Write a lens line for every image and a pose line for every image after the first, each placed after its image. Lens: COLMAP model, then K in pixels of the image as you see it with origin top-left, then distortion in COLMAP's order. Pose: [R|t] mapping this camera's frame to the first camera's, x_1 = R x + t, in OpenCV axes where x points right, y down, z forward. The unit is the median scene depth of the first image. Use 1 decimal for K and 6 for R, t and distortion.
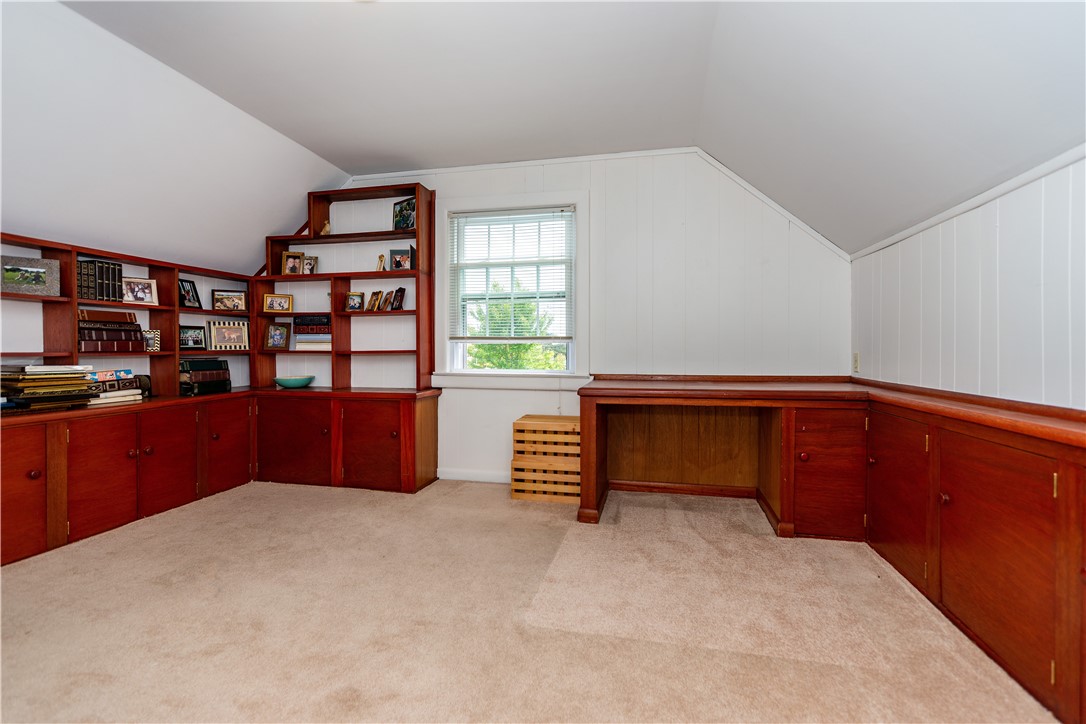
lens RADIAL K [[498.9, 0, 543.0], [0, 498.9, 362.0], [0, 0, 1]] dist [-0.000546, 0.000844]
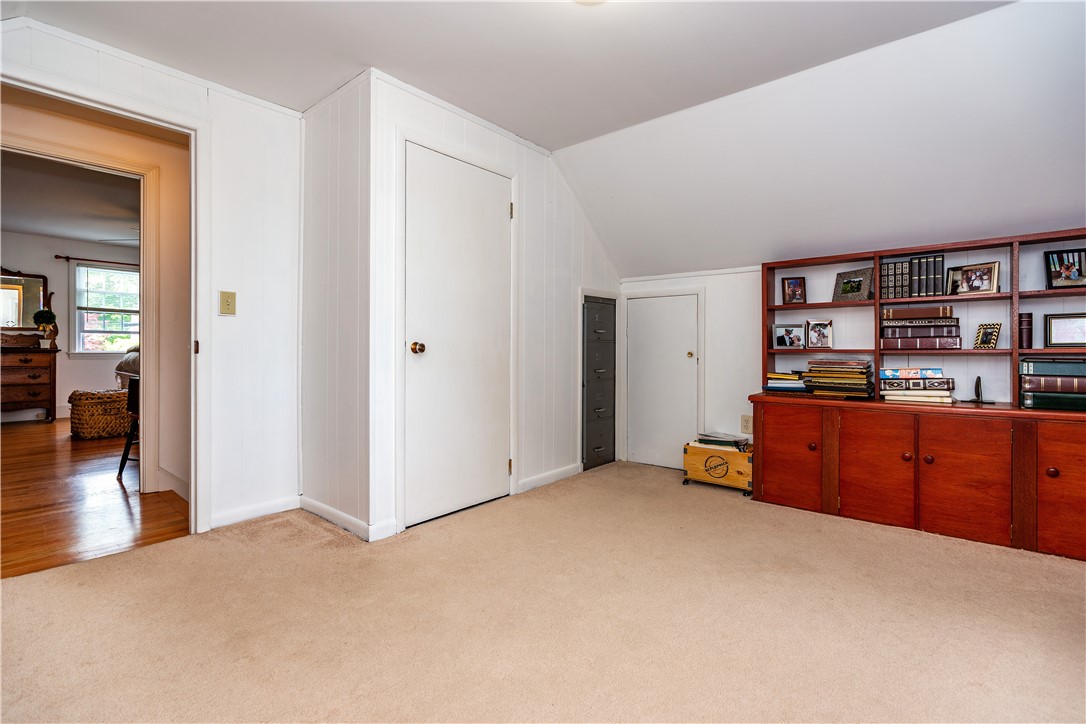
lens RADIAL K [[498.9, 0, 543.0], [0, 498.9, 362.0], [0, 0, 1]] dist [-0.000546, 0.000844]
pose [[-0.467149, 0.020699, -0.883936, 0.333695], [-0.023329, 0.999089, 0.035725, -0.013303], [0.883871, 0.037311, -0.466240, 0.811377]]
